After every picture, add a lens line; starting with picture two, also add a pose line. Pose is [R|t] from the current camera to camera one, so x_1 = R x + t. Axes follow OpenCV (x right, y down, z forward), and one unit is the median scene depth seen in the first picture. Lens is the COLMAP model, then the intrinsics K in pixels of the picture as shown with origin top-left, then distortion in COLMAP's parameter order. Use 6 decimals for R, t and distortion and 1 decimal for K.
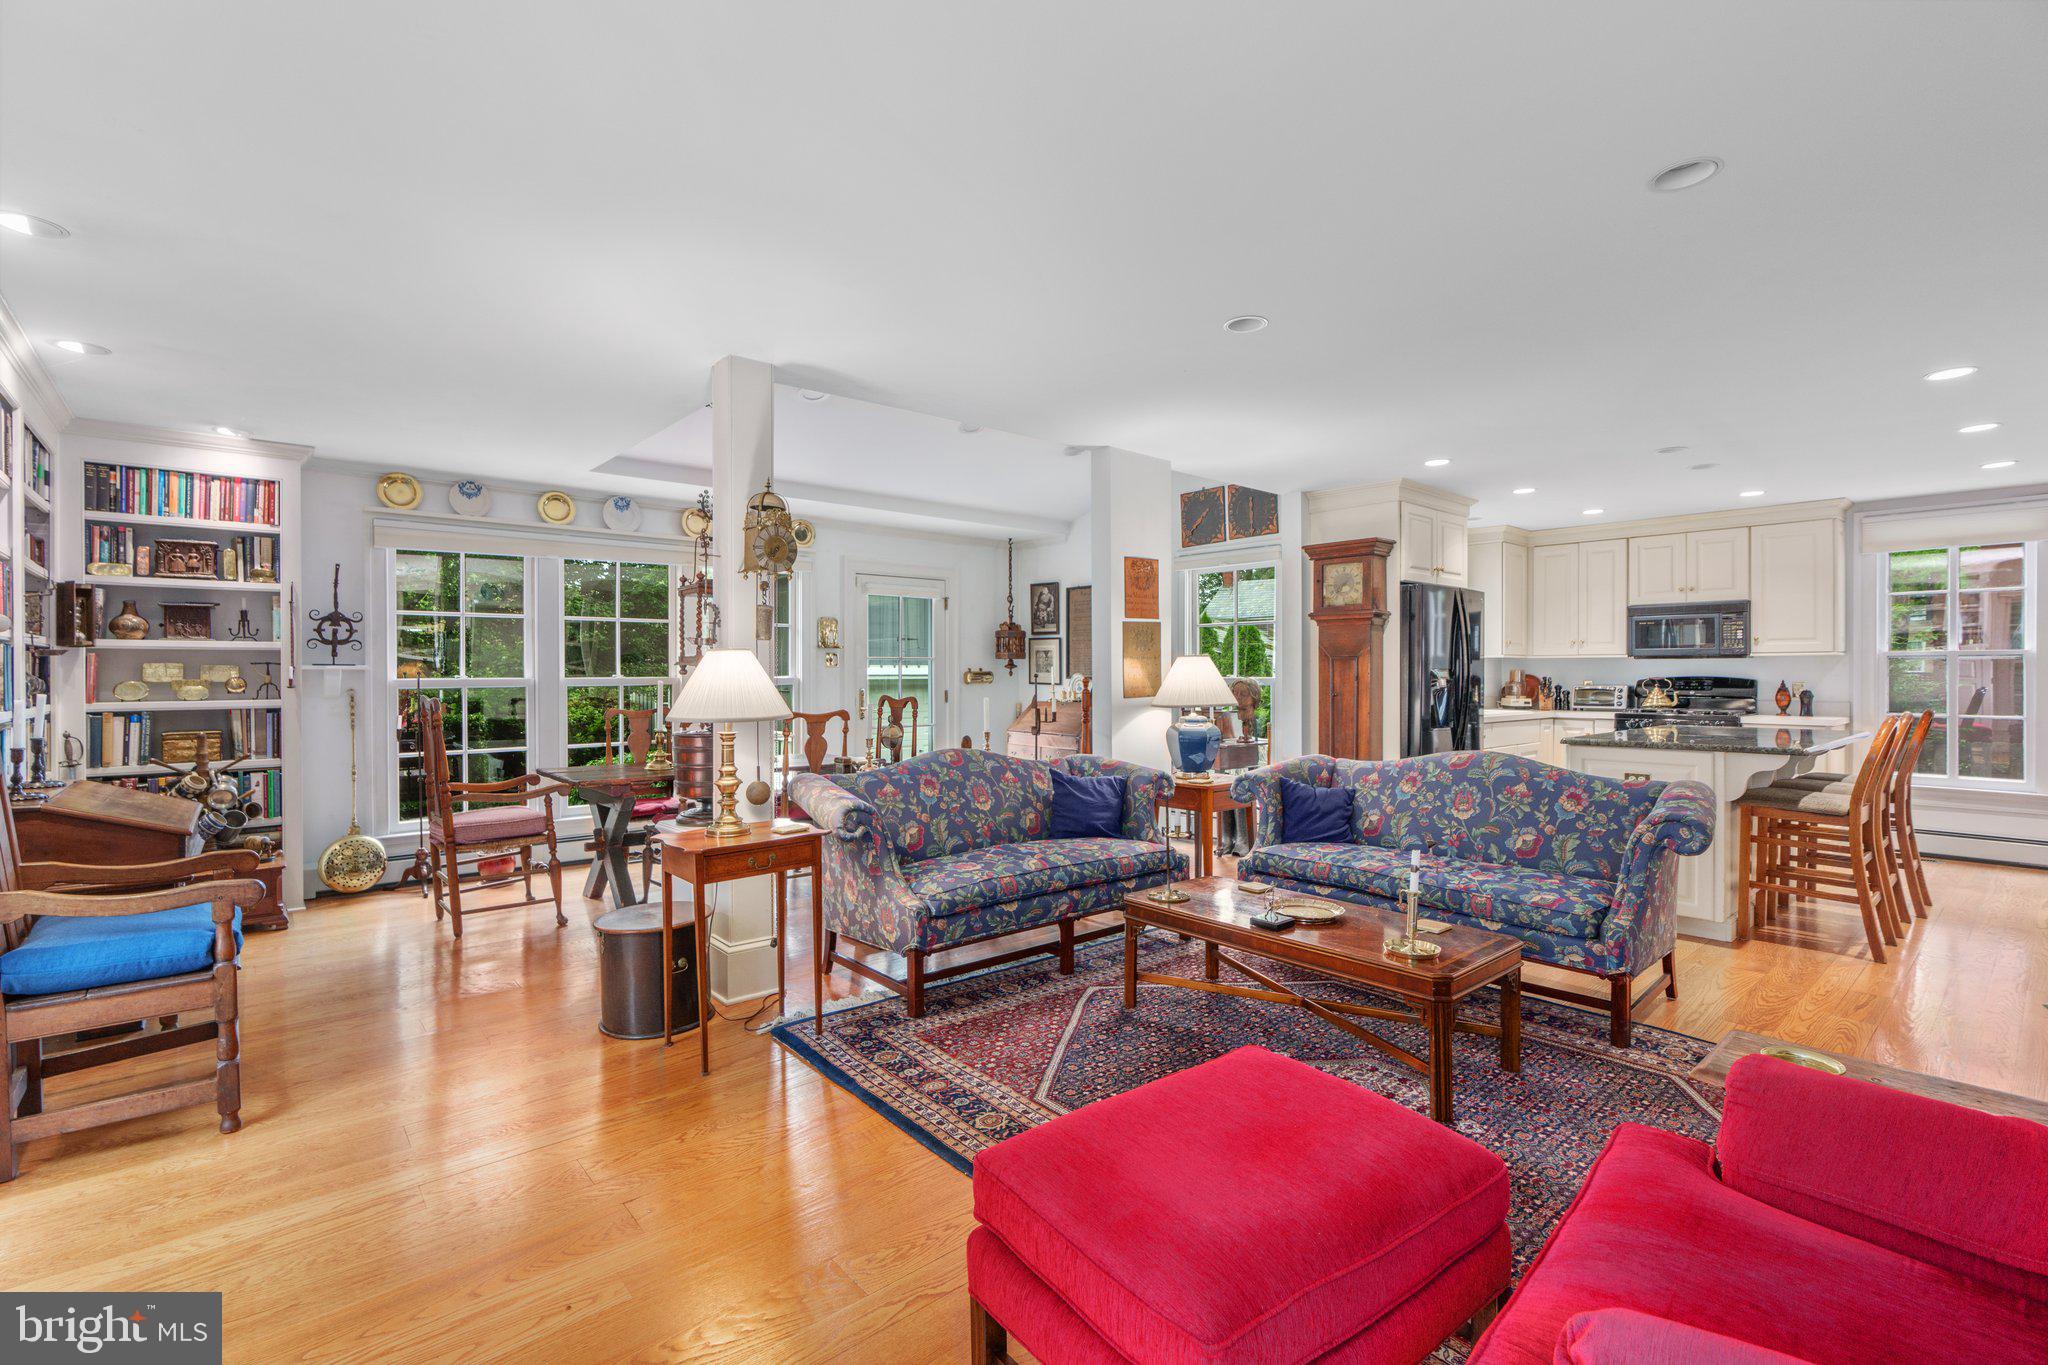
lens RADIAL K [[921.1, 0, 1025.0], [0, 921.1, 675.8], [0, 0, 1]] dist [-0.008619, 0.003559]
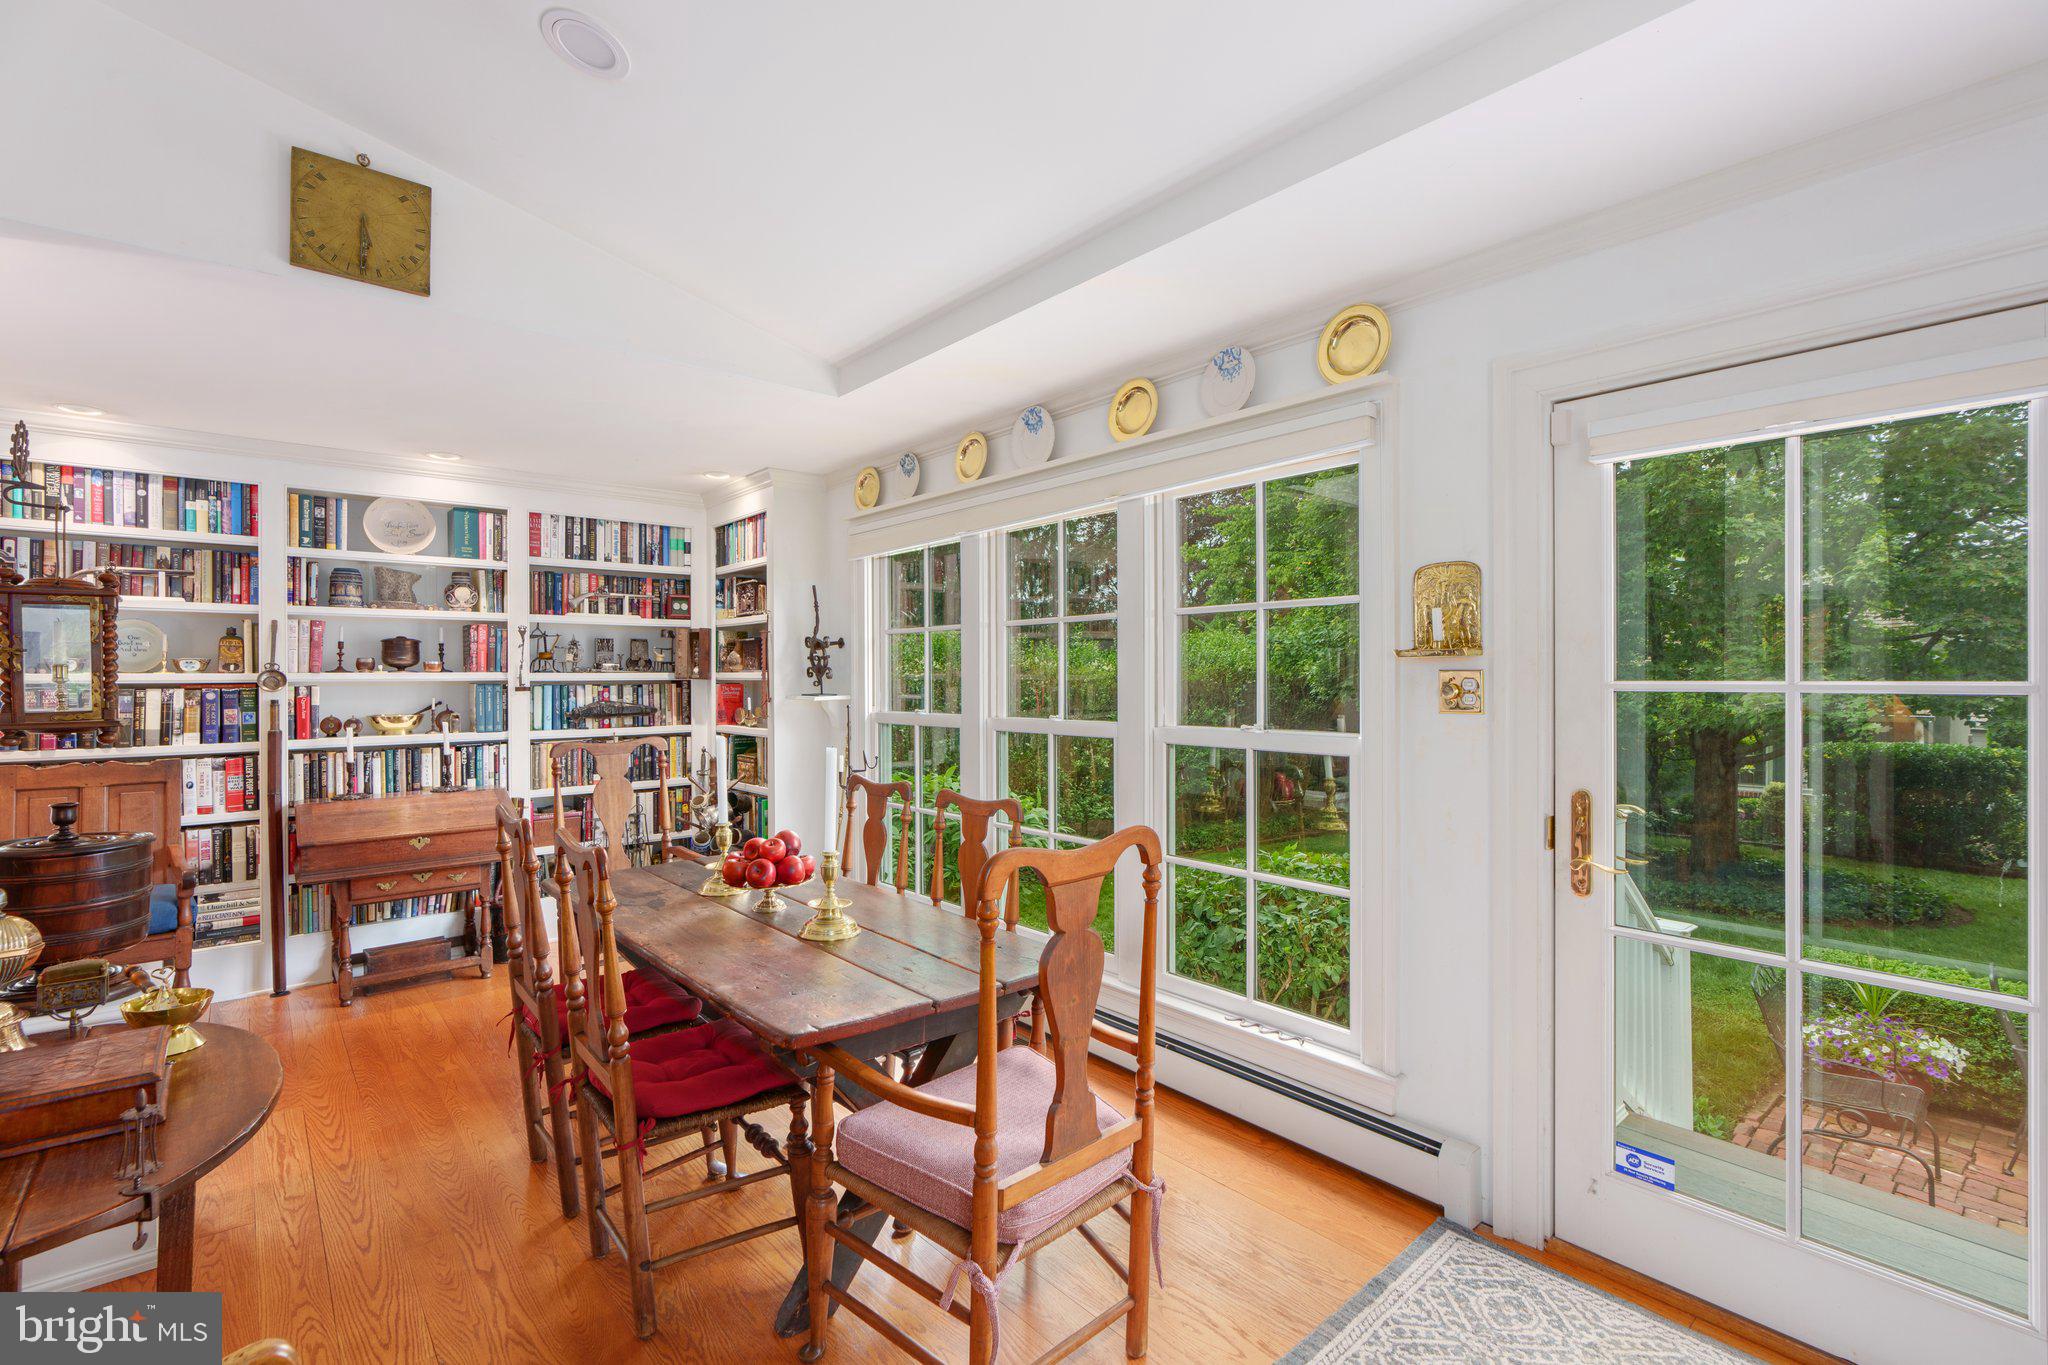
lens RADIAL K [[921.1, 0, 1013.7], [0, 921.1, 673.8], [0, 0, 1]] dist [-0.008619, 0.003559]
pose [[-0.008946, 0.000836, -0.999960, 0.172482], [0.000067, 1.000000, 0.000835, -0.033240], [0.999960, -0.000060, -0.008946, 1.185962]]
